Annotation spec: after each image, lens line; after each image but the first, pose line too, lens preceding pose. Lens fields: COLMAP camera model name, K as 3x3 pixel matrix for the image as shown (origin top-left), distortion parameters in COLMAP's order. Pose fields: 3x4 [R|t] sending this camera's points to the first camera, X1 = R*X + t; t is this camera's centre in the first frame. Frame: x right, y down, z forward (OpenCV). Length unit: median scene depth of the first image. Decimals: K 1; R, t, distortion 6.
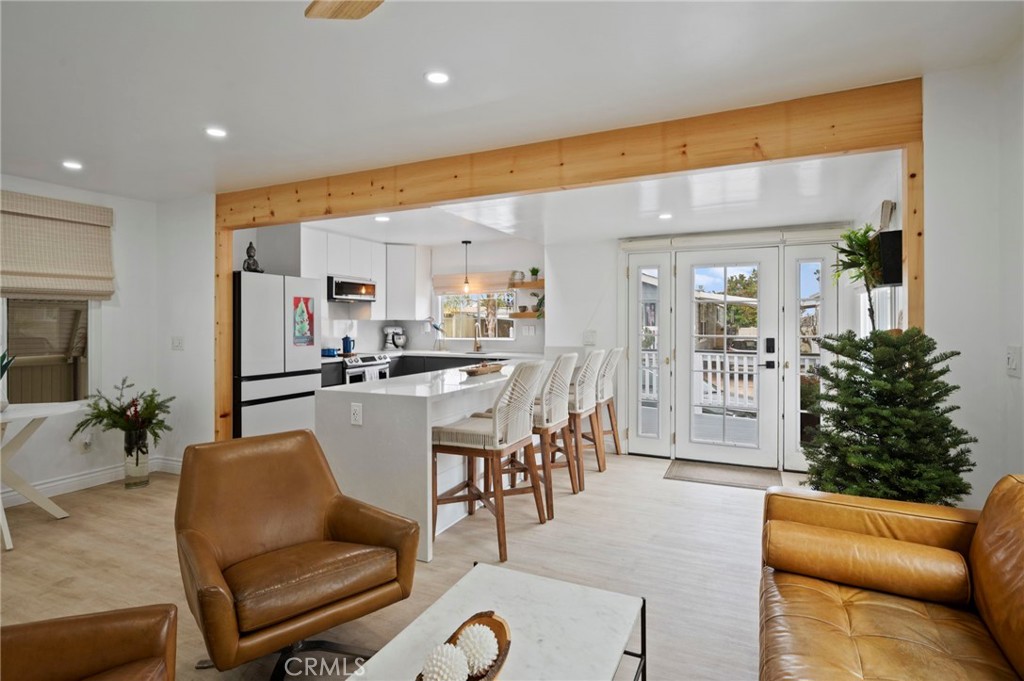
lens RADIAL K [[510.5, 0, 512.9], [0, 510.5, 324.0], [0, 0, 1]] dist [0.000217, 0.000066]
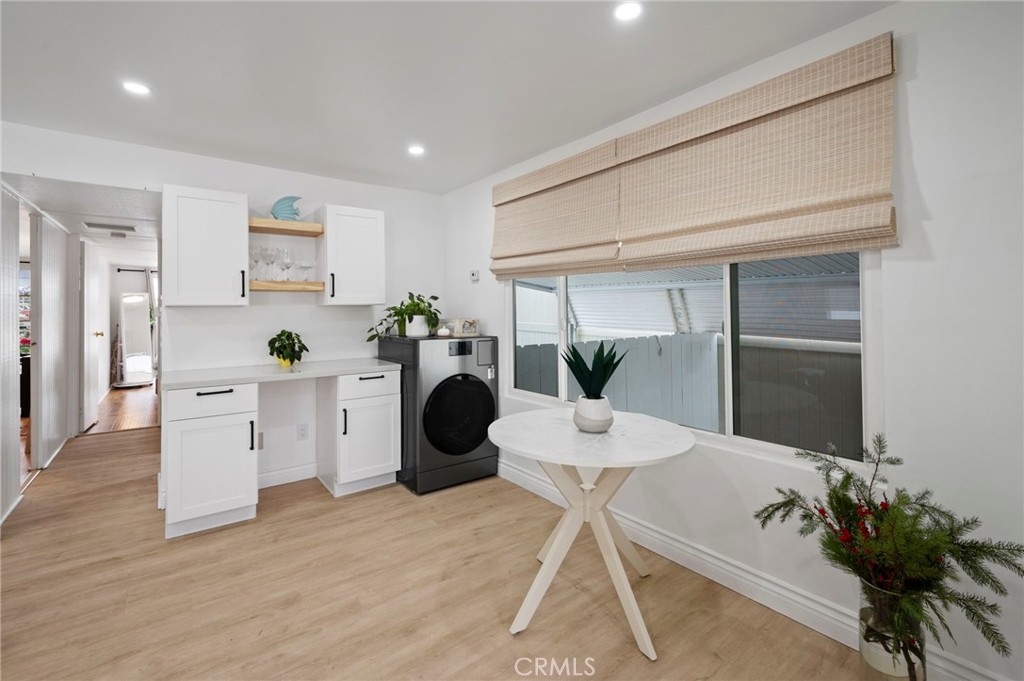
lens RADIAL K [[454.2, 0, 512.6], [0, 454.2, 305.2], [0, 0, 1]] dist [-0.000128, -0.000049]
pose [[-0.457274, -0.006761, -0.889300, -0.305791], [0.007513, 0.999906, -0.011465, 0.005490], [0.889294, -0.011924, -0.457180, 0.895933]]
